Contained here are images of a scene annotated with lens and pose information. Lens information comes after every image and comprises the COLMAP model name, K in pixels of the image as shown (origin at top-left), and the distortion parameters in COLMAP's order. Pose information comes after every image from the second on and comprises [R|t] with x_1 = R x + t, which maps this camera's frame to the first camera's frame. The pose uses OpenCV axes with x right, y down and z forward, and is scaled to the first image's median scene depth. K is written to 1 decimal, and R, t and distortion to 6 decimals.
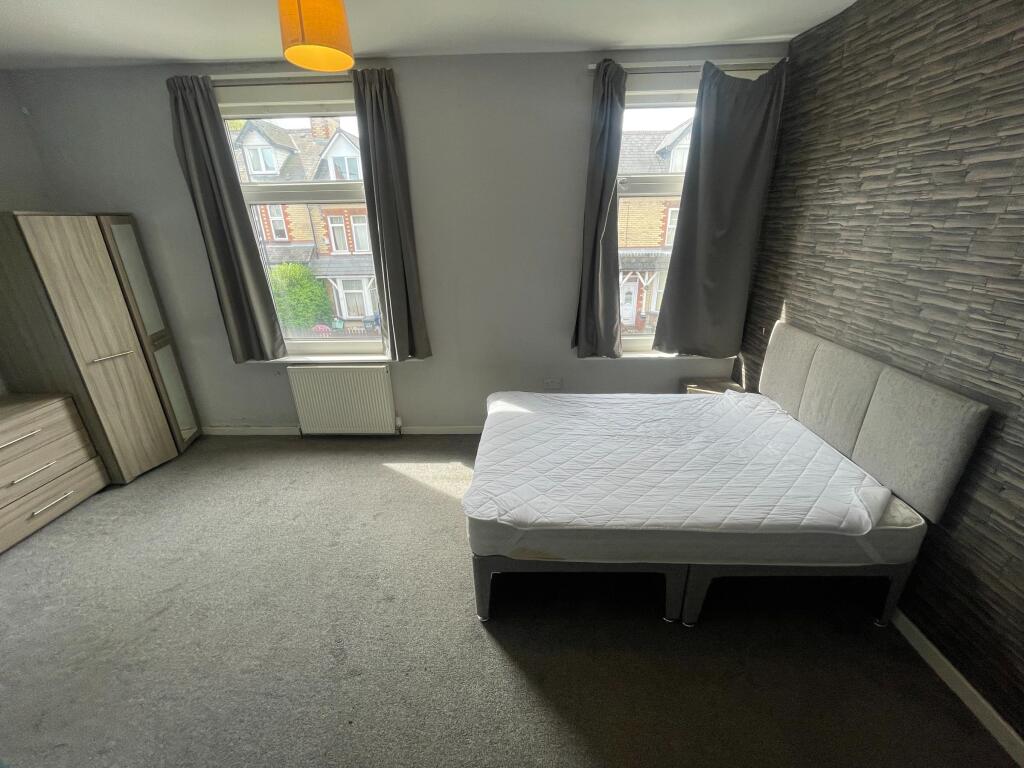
lens RADIAL K [[412.5, 0, 512.0], [0, 412.5, 384.0], [0, 0, 1]] dist [-0.001170, 0.000151]
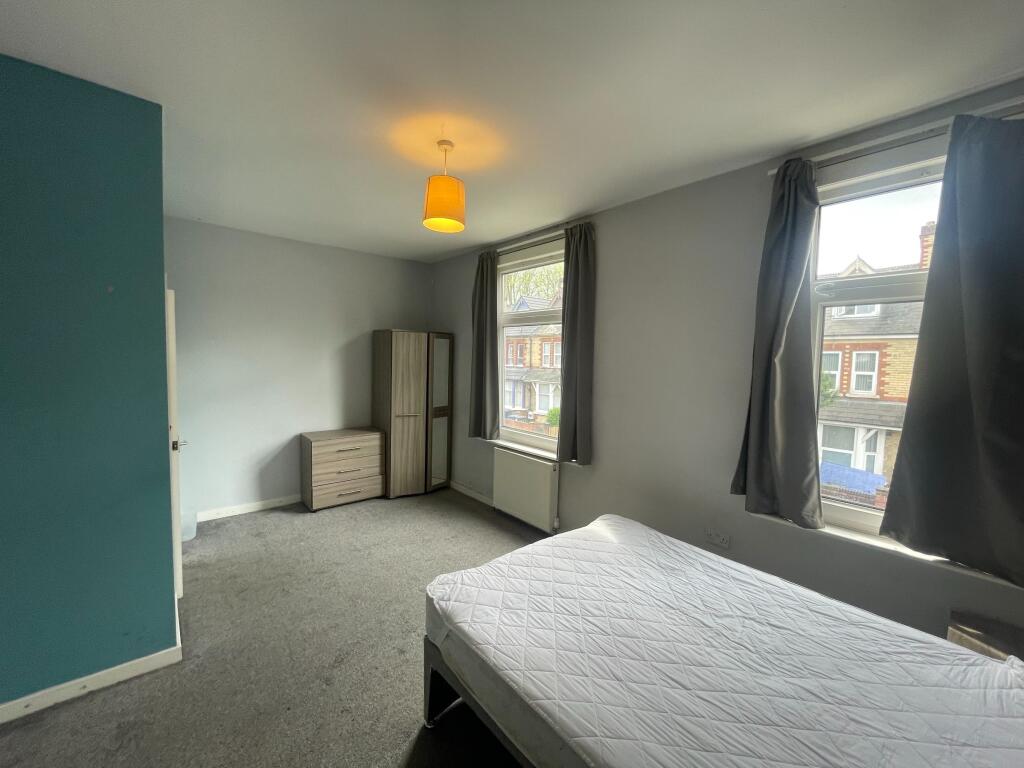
lens RADIAL K [[412.5, 0, 512.0], [0, 412.5, 384.0], [0, 0, 1]] dist [-0.001170, 0.000151]
pose [[0.672159, 0.081631, -0.735893, 0.436955], [-0.307289, 0.935019, -0.176955, -0.018162], [0.673629, 0.345074, 0.653565, 0.179145]]
